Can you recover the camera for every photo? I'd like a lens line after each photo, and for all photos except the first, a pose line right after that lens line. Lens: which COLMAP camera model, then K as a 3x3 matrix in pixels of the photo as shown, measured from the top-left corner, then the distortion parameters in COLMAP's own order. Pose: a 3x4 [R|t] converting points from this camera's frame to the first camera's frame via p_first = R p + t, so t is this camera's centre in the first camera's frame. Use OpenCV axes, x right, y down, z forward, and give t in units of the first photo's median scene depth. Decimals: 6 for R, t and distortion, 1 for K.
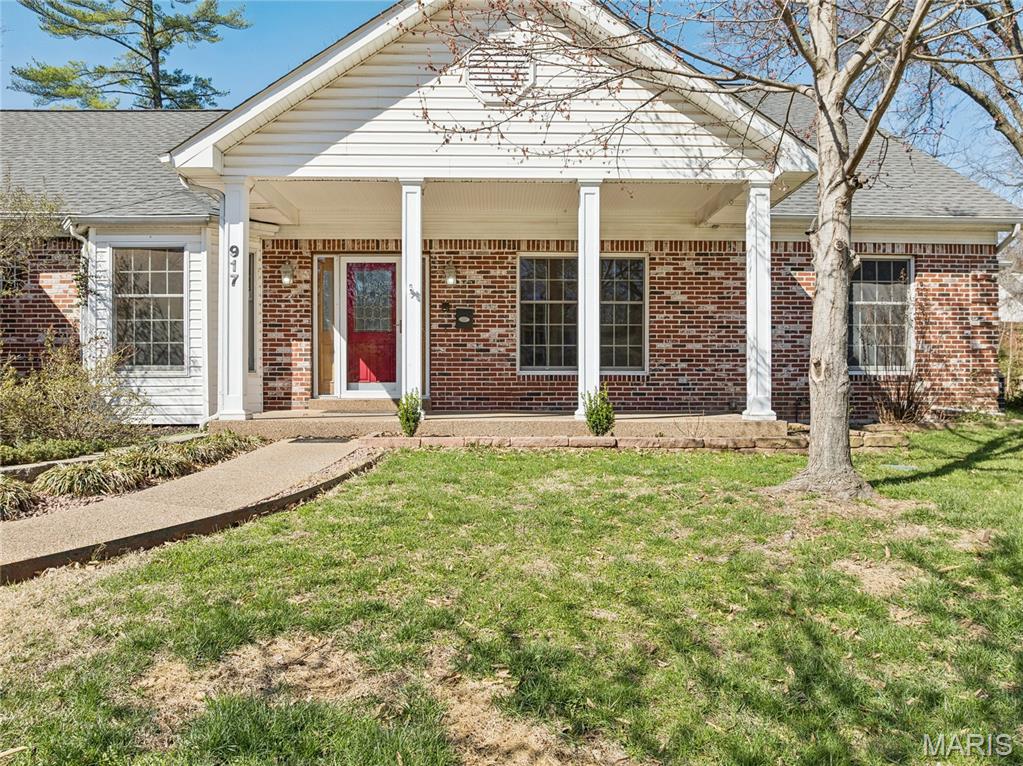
lens RADIAL K [[730.8, 0, 511.5], [0, 730.8, 383.0], [0, 0, 1]] dist [-0.034417, -0.004139]
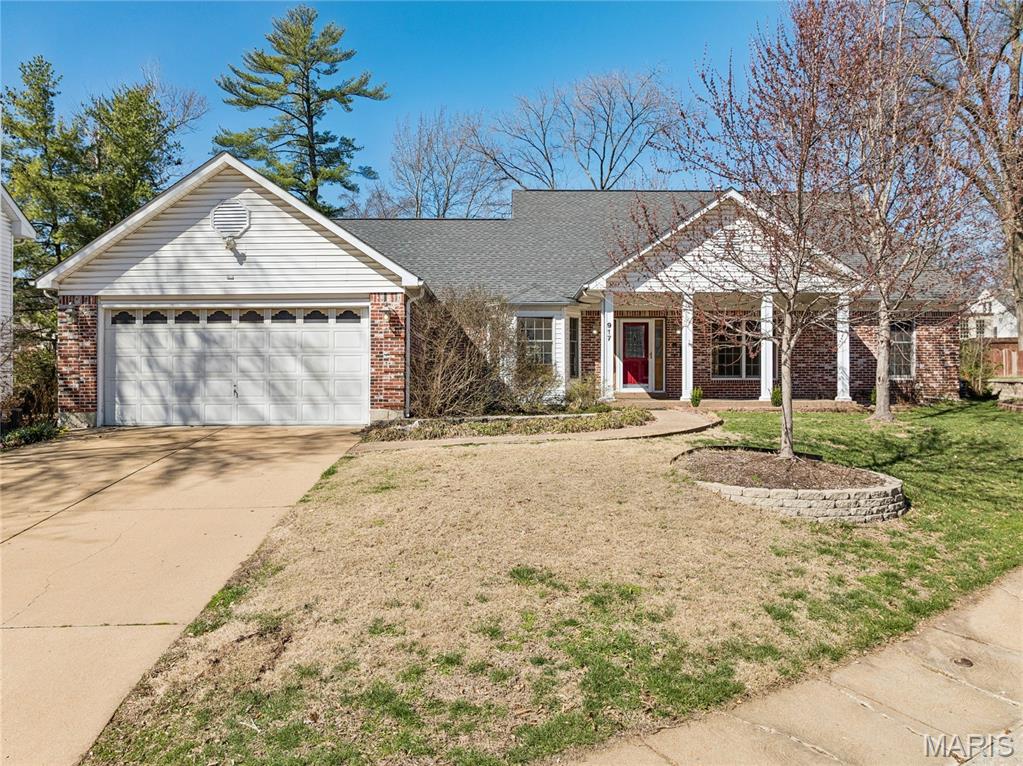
lens RADIAL K [[730.8, 0, 511.5], [0, 730.8, 383.0], [0, 0, 1]] dist [-0.034417, -0.004139]
pose [[0.999982, -0.000957, -0.005975, -0.508228], [0.000966, 0.999998, 0.001461, -0.006695], [0.005973, -0.001466, 0.999981, -0.935047]]
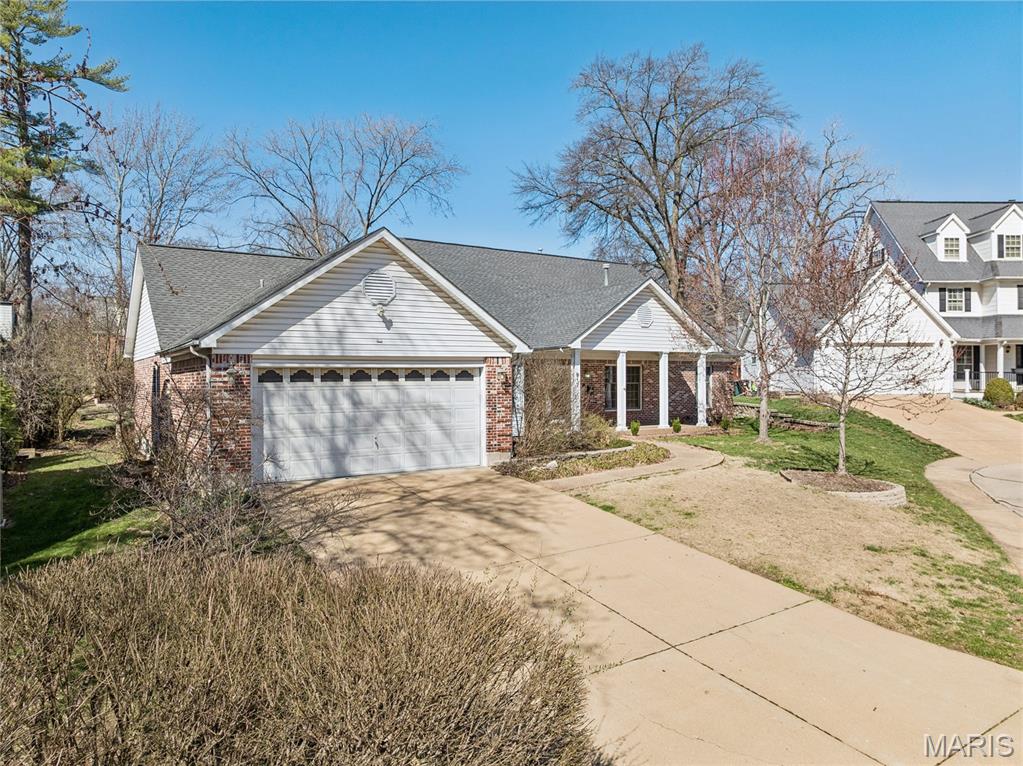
lens RADIAL K [[730.8, 0, 511.5], [0, 730.8, 383.0], [0, 0, 1]] dist [-0.034417, -0.004139]
pose [[0.845834, -0.005453, 0.533418, -1.634135], [0.004924, 0.999985, 0.002414, -0.120067], [-0.533423, 0.000585, 0.845848, -0.997256]]
